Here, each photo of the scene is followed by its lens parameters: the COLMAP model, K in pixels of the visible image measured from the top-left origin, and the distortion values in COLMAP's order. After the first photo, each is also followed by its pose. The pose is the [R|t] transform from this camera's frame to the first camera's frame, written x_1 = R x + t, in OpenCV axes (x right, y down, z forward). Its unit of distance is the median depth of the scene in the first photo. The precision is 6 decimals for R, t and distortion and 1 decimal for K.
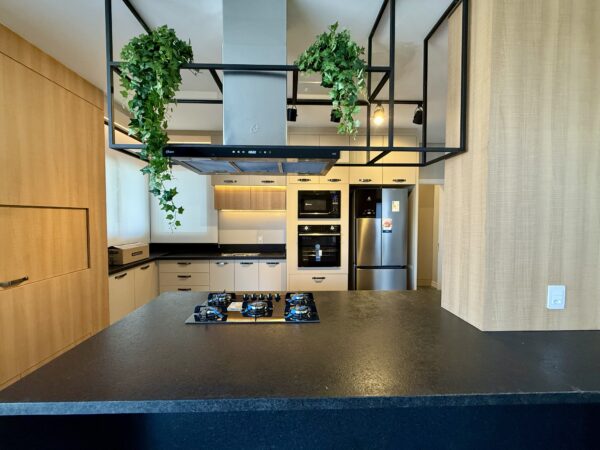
lens RADIAL K [[238.6, 0, 297.8], [0, 238.6, 225.8], [0, 0, 1]] dist [0.000280, -0.000006]
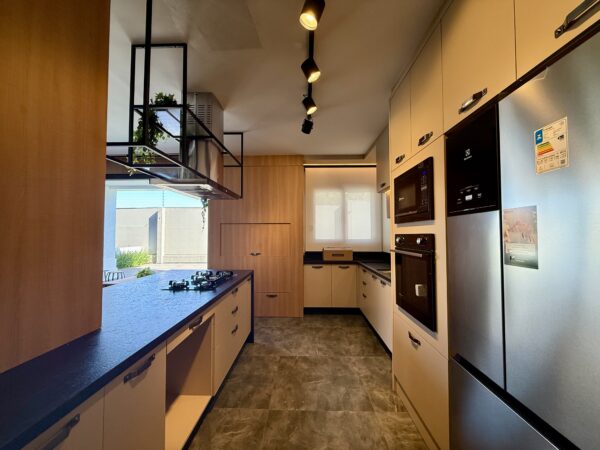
lens RADIAL K [[238.6, 0, 297.8], [0, 238.6, 225.8], [0, 0, 1]] dist [0.000280, -0.000006]
pose [[-0.066879, -0.036887, -0.997079, 0.662191], [-0.037151, 0.998715, -0.034456, 0.005225], [0.997069, 0.034738, -0.068164, 0.826109]]
